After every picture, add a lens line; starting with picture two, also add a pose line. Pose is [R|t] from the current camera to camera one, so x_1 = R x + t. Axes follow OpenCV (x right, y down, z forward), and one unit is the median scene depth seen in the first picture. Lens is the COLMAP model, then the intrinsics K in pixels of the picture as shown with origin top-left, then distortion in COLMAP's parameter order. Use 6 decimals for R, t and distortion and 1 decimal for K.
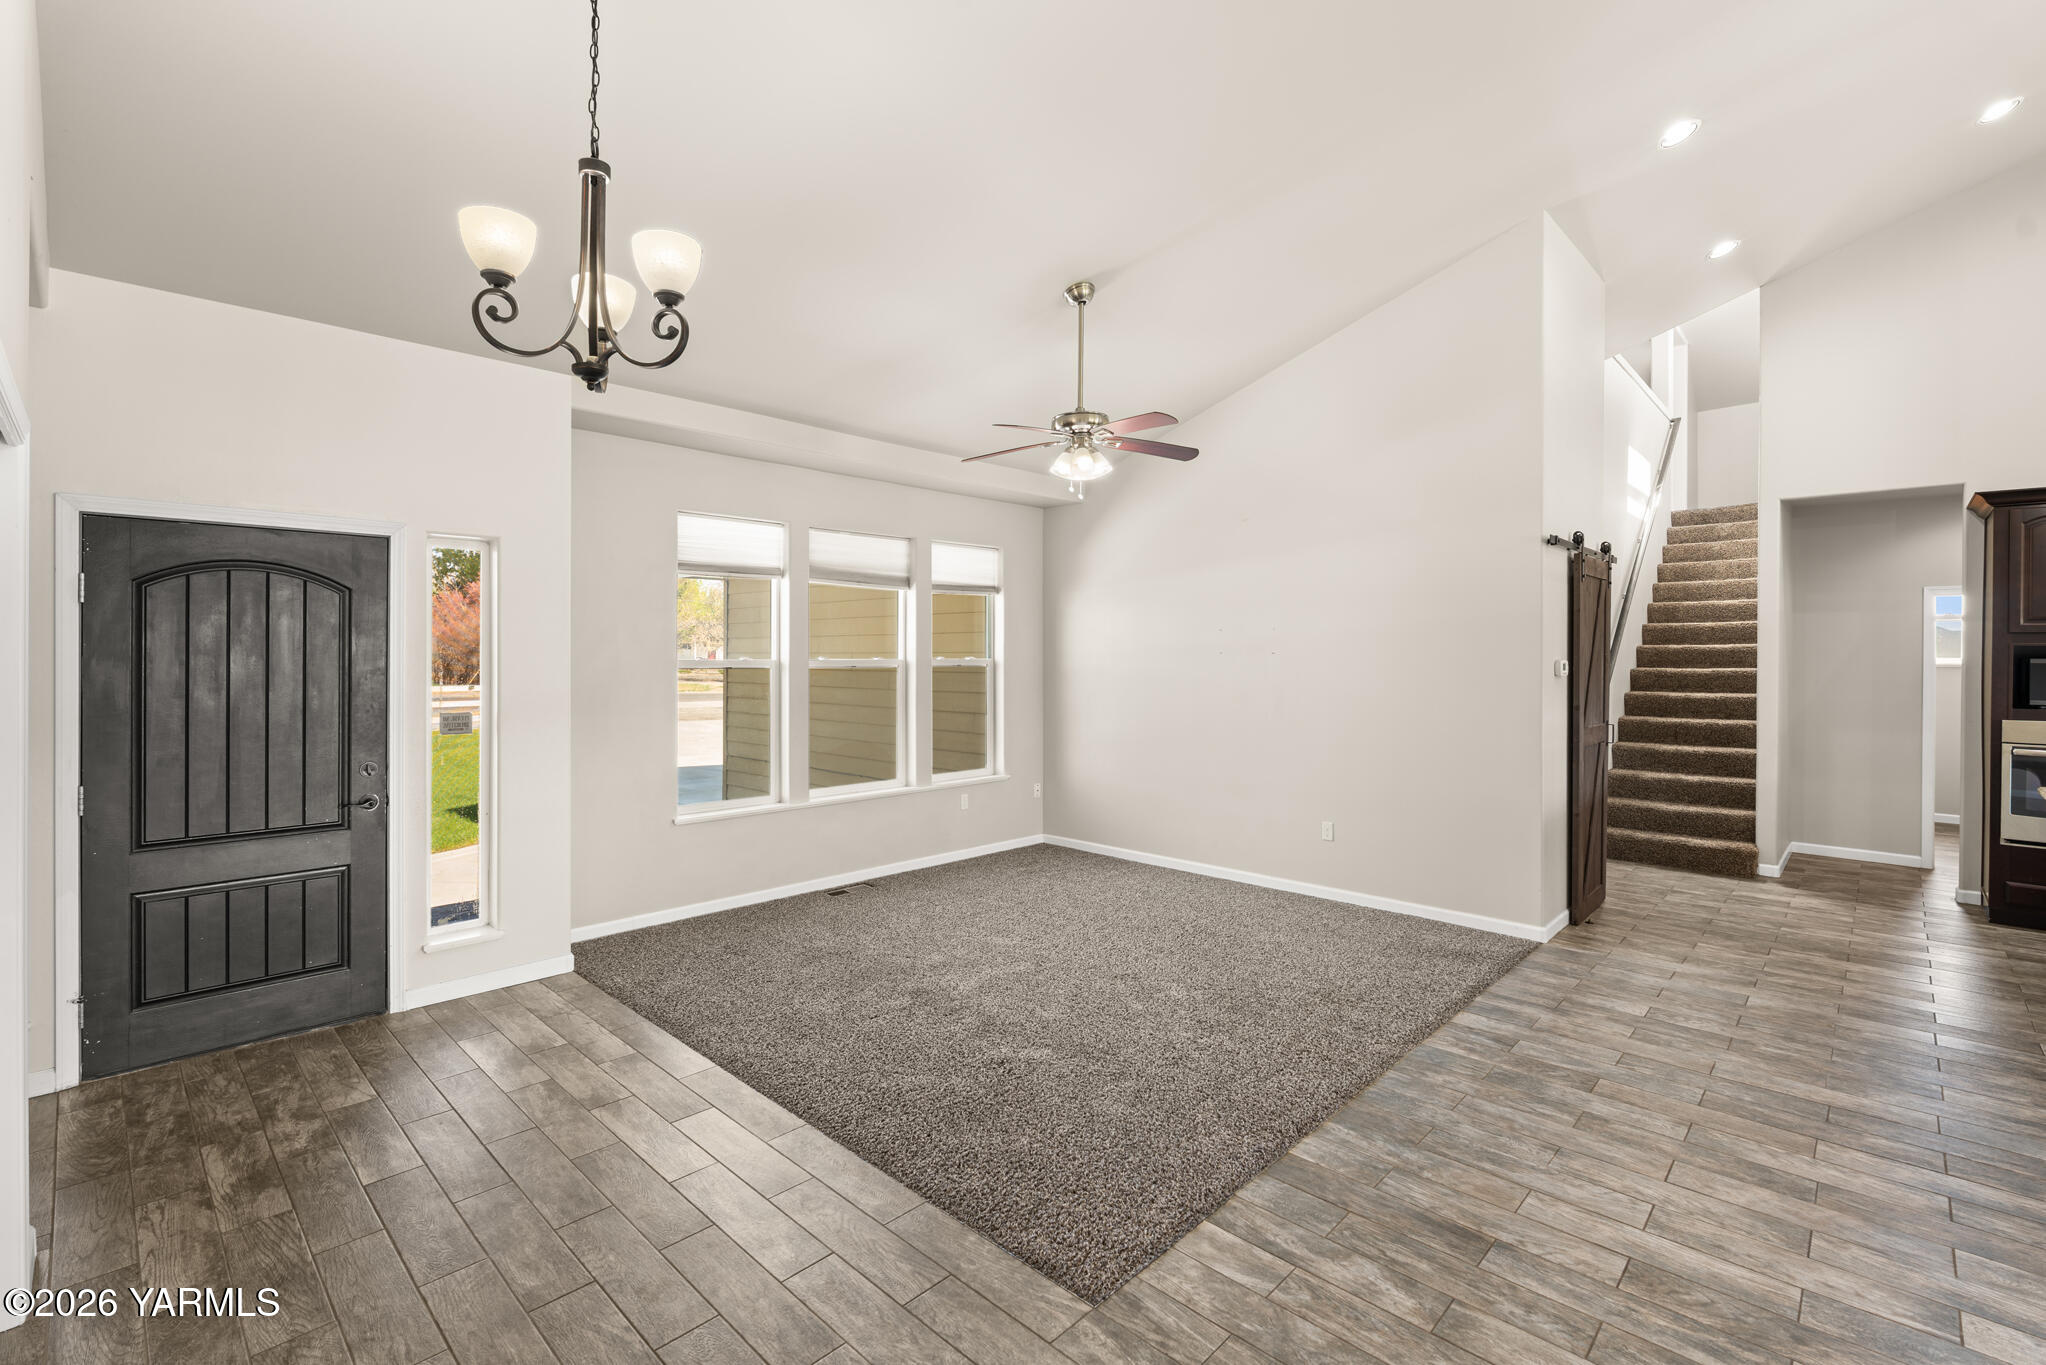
lens RADIAL K [[909.0, 0, 1024.6], [0, 909.0, 649.9], [0, 0, 1]] dist [-0.010617, 0.000496]
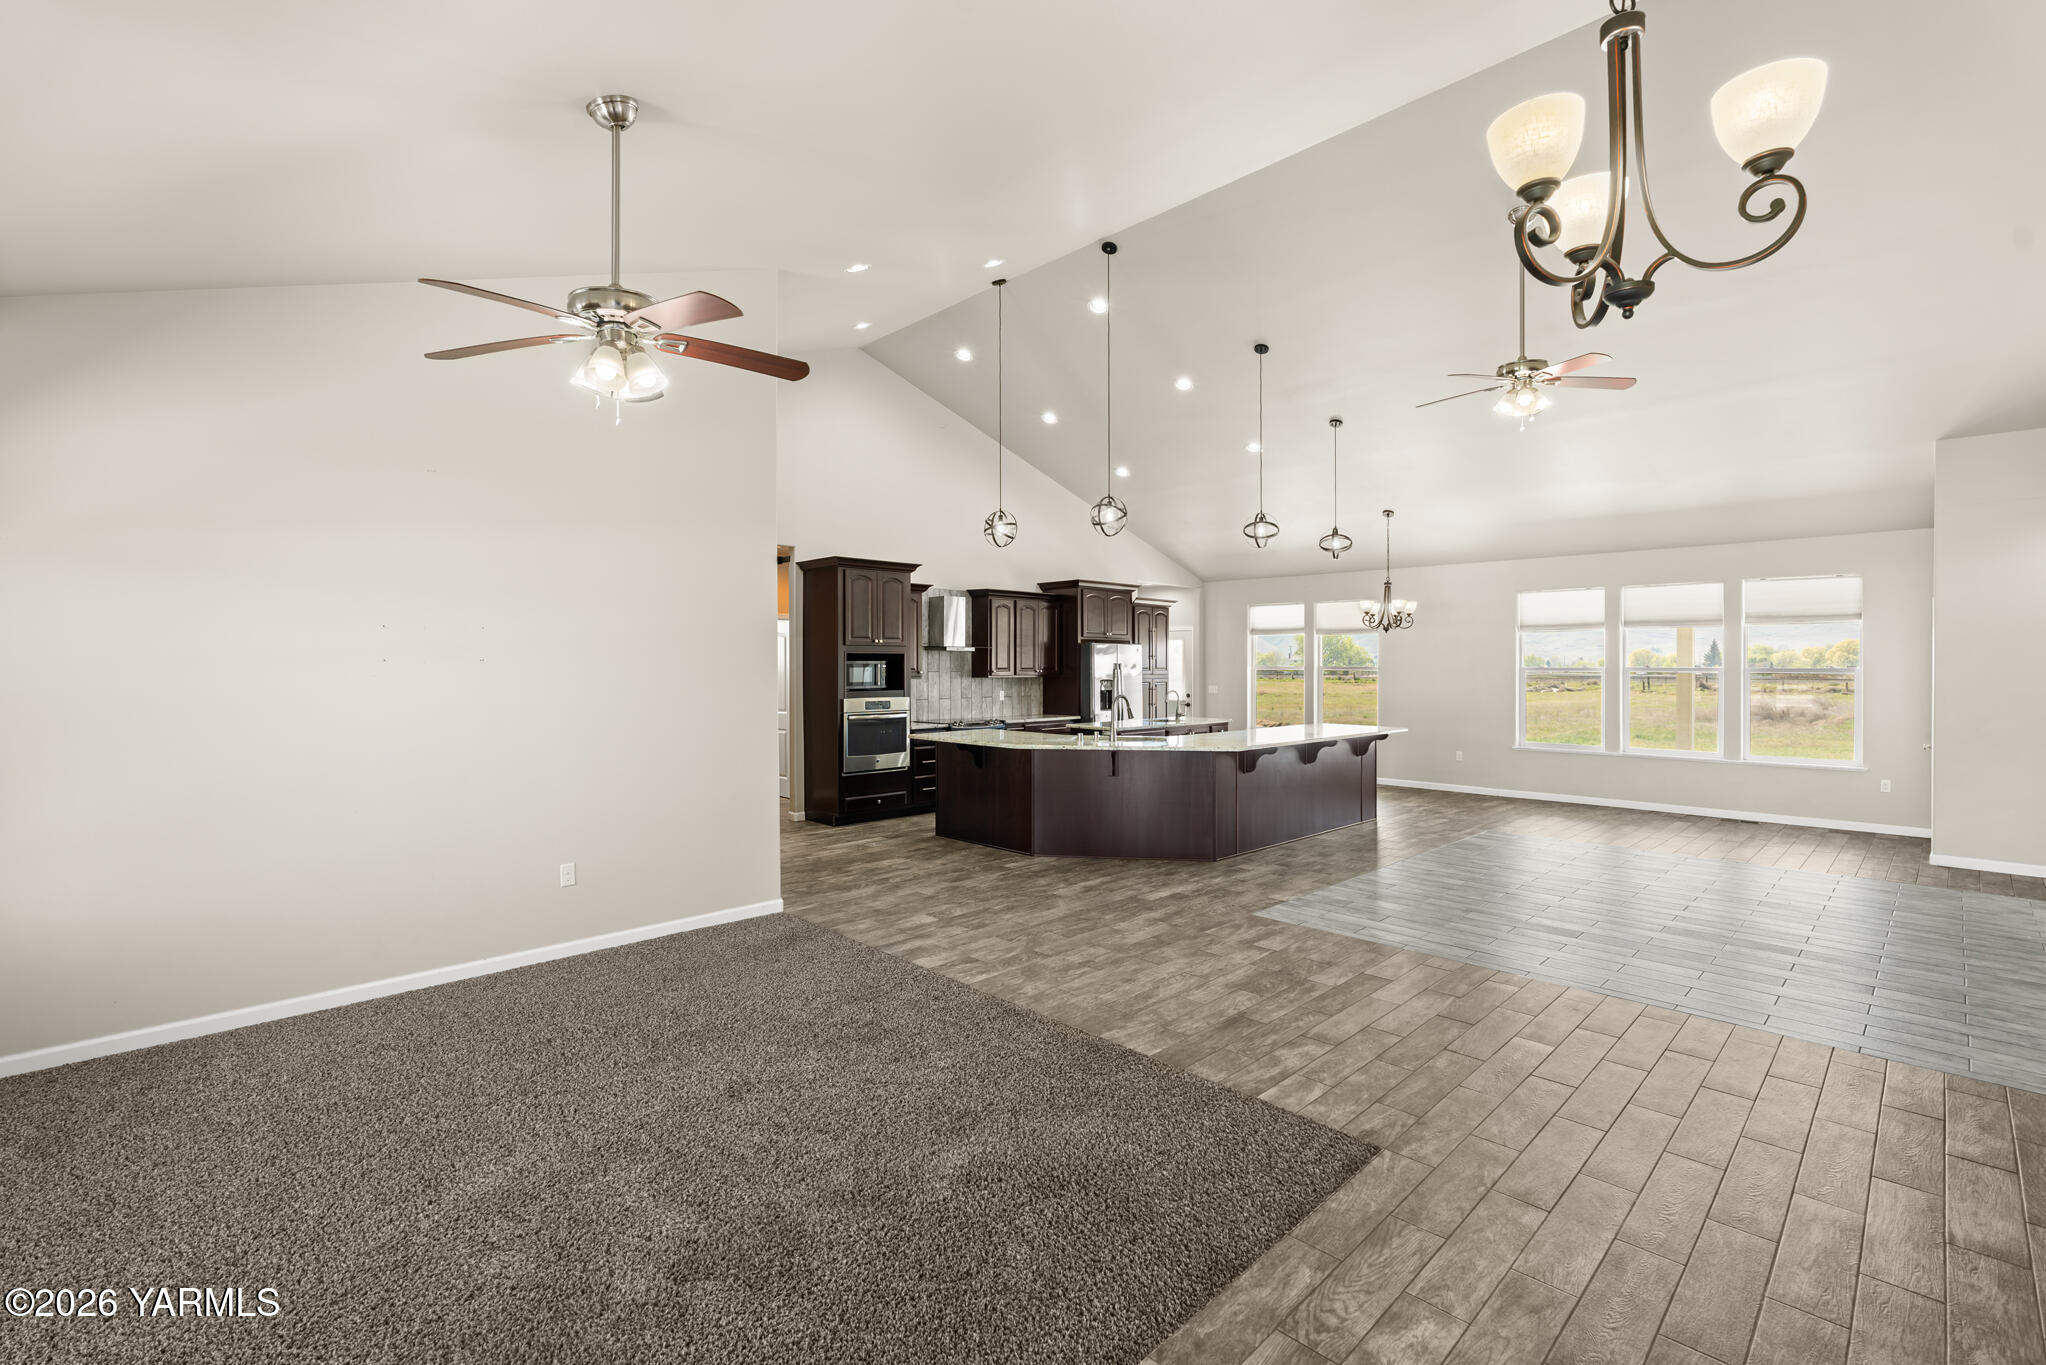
lens RADIAL K [[902.7, 0, 1025.2], [0, 902.7, 667.2], [0, 0, 1]] dist [-0.008687, 0.000591]
pose [[0.034763, -0.013028, 0.999311, -0.855170], [-0.000019, 0.999915, 0.013036, -0.002567], [-0.999396, -0.000472, 0.034760, 1.004945]]
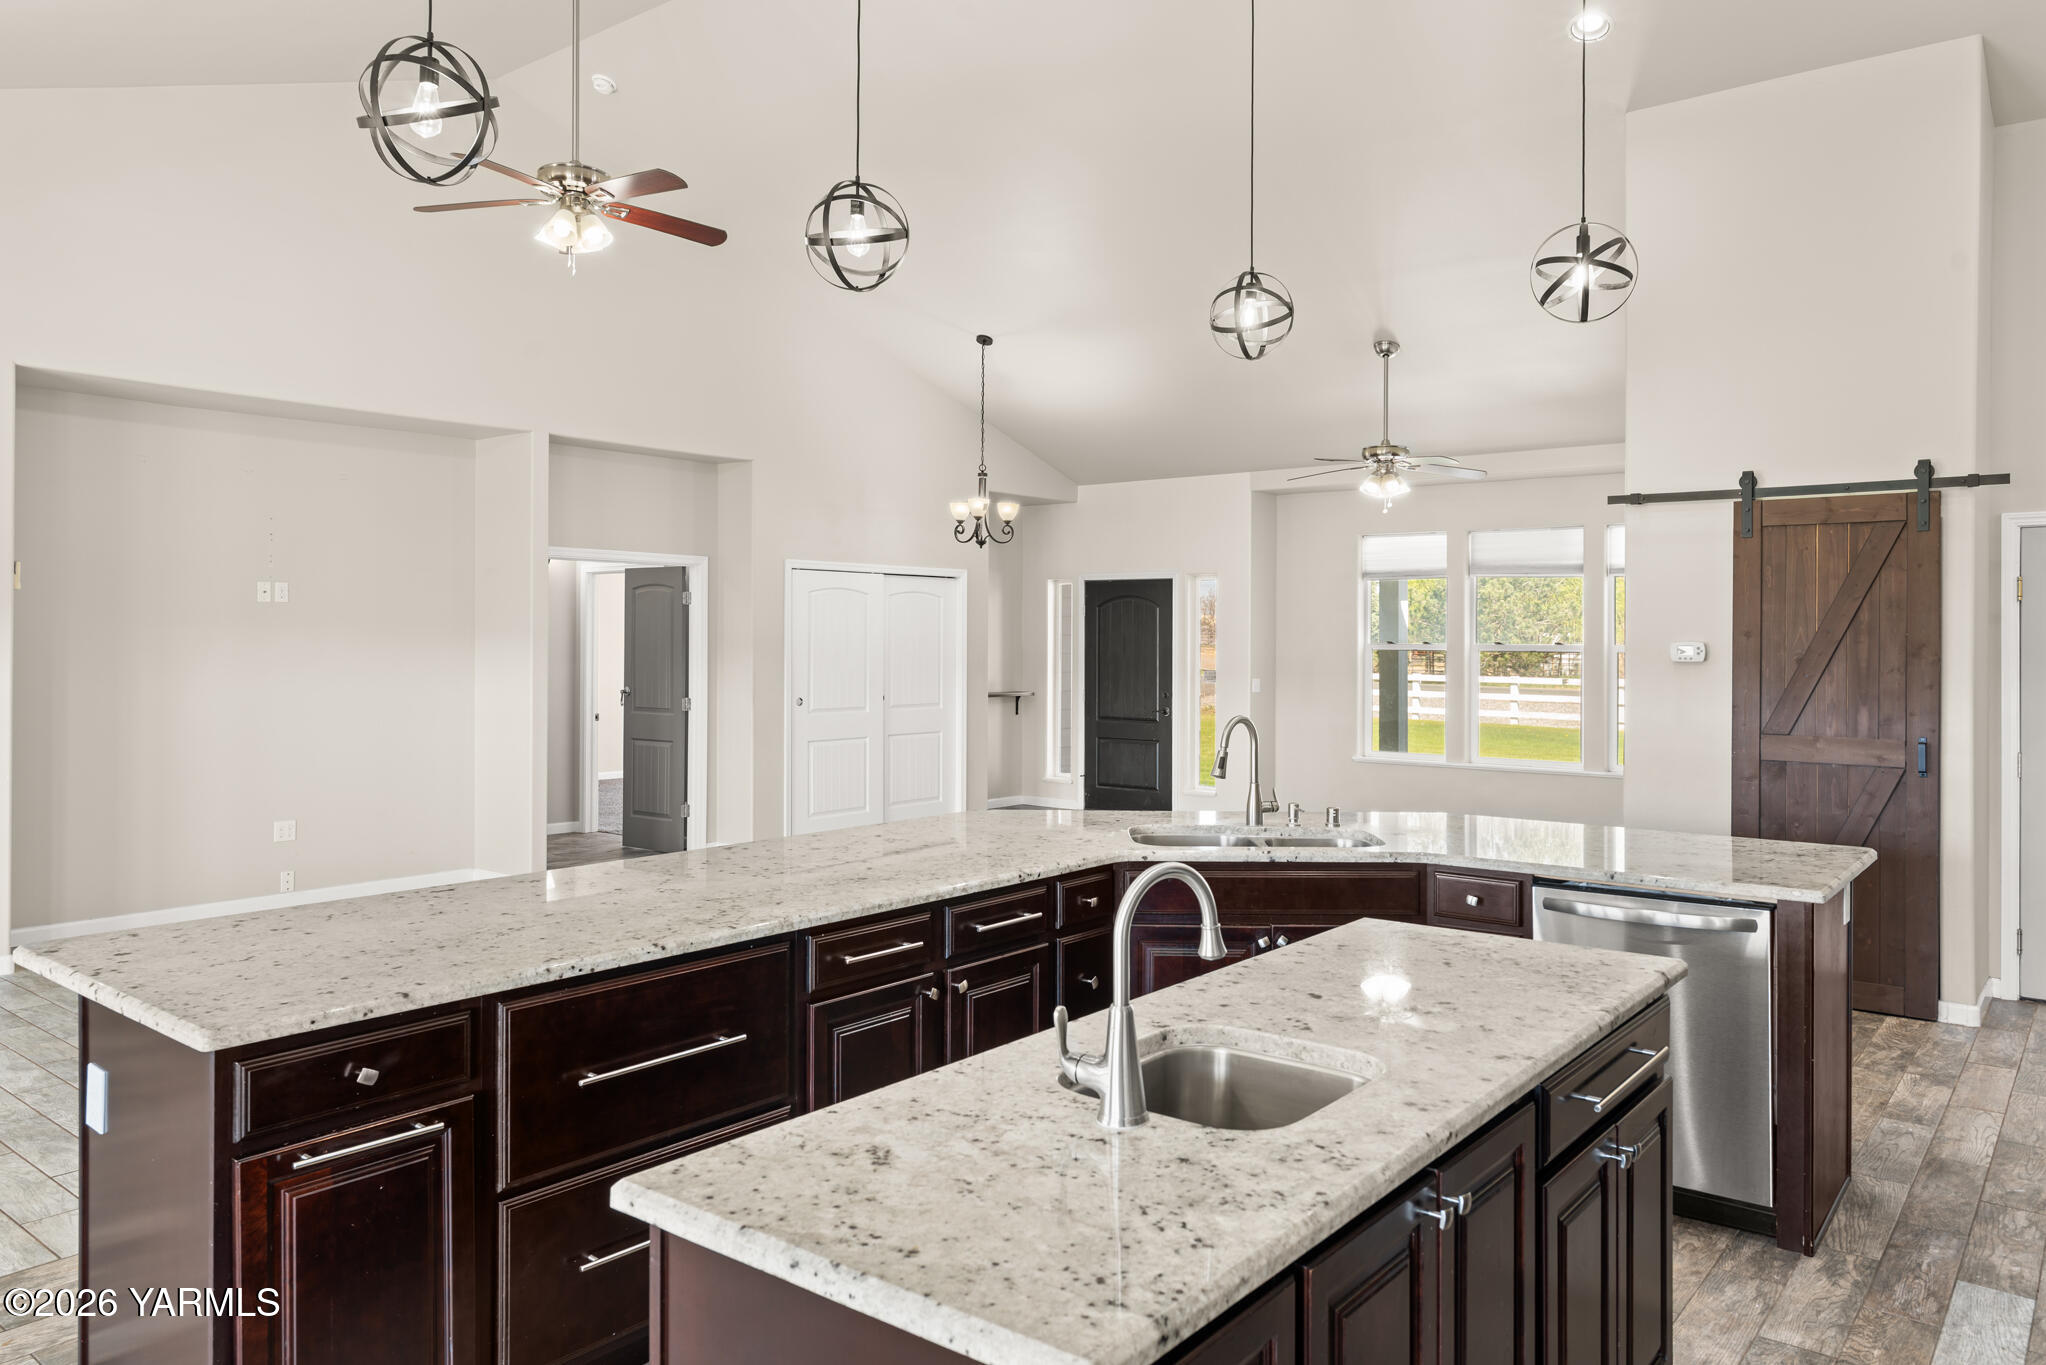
lens RADIAL K [[1408.3, 0, 1026.0], [0, 1408.3, 636.1], [0, 0, 1]] dist [-0.001442, 0.001321]
pose [[0.087376, -0.005327, -0.996161, 2.854414], [-0.002792, 0.999980, -0.005593, 0.022170], [0.996172, 0.003270, 0.087359, 0.501235]]
